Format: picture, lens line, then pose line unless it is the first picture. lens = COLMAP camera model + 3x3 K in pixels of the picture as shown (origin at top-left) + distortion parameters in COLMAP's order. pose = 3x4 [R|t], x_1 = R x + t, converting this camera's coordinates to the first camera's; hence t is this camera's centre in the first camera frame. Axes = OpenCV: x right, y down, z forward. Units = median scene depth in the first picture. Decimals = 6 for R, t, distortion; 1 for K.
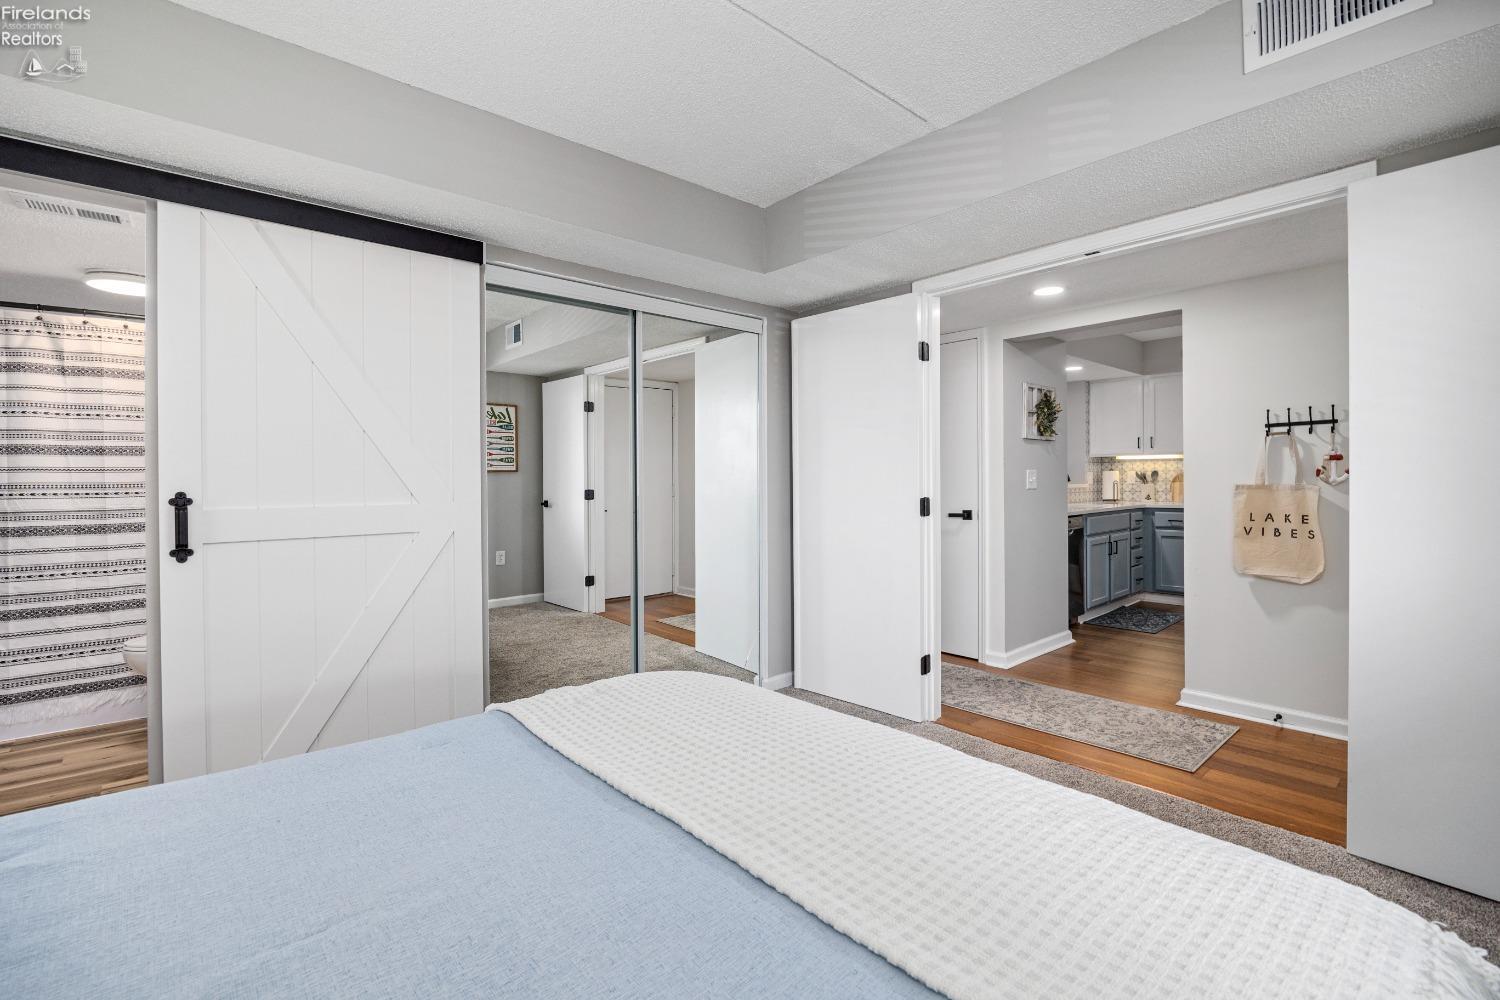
lens RADIAL K [[670.3, 0, 747.2], [0, 670.3, 481.5], [0, 0, 1]] dist [-0.002735, -0.000289]
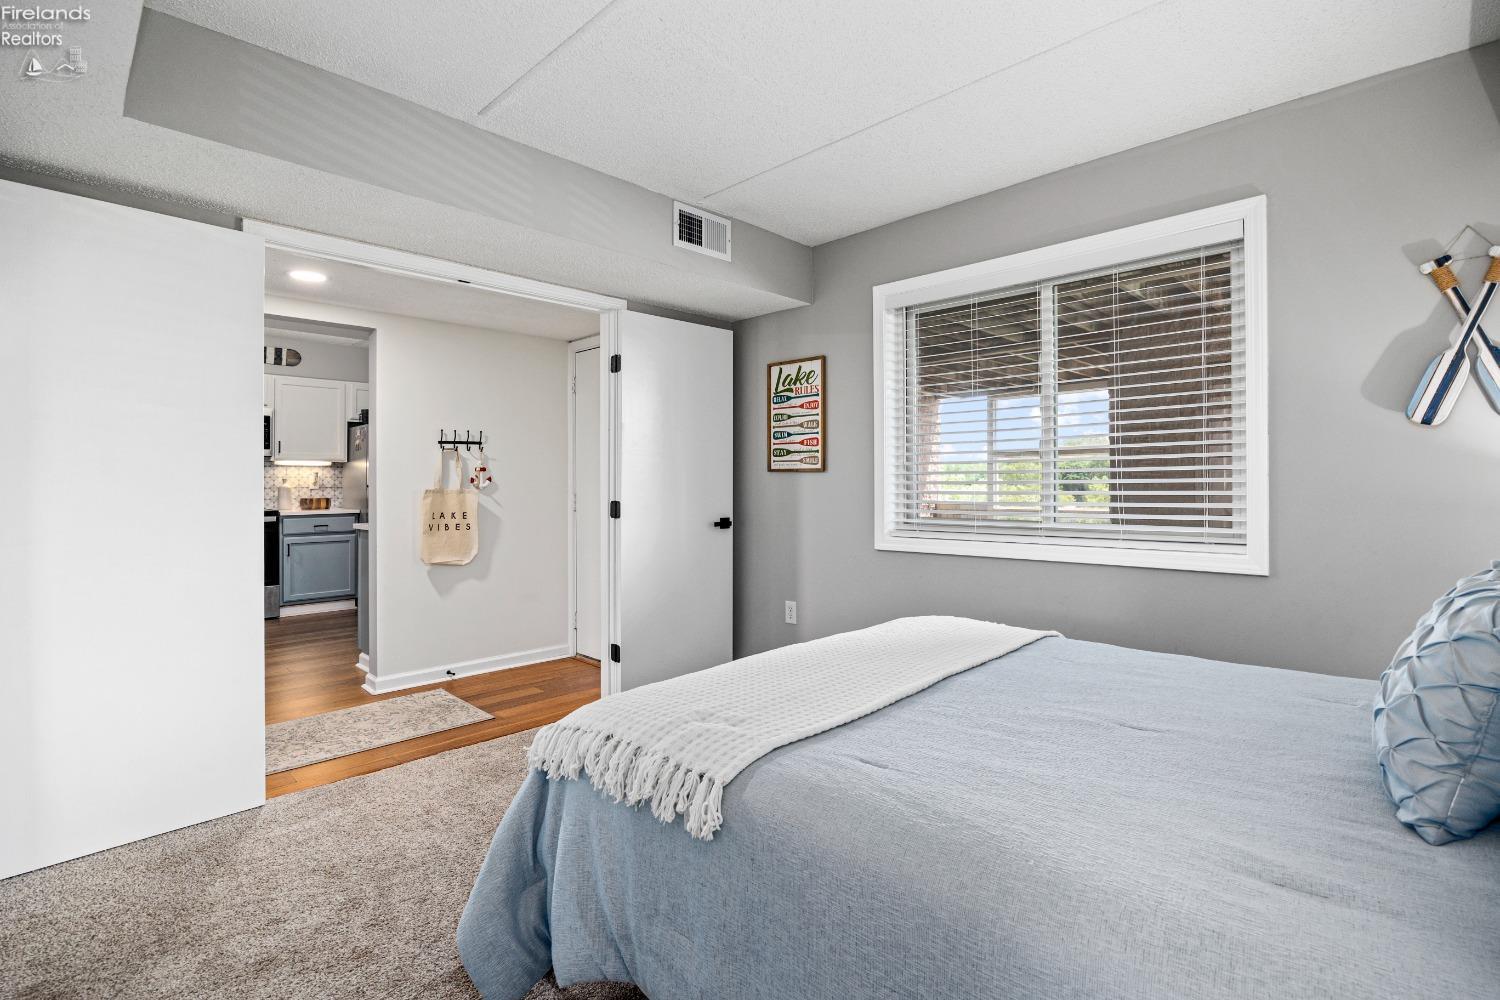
lens RADIAL K [[726.6, 0, 749.2], [0, 726.6, 482.3], [0, 0, 1]] dist [-0.000257, -0.000065]
pose [[-0.065822, 0.007804, 0.997801, -0.622135], [0.004718, 0.999961, -0.007510, 0.004400], [-0.997820, 0.004214, -0.065856, 0.522901]]
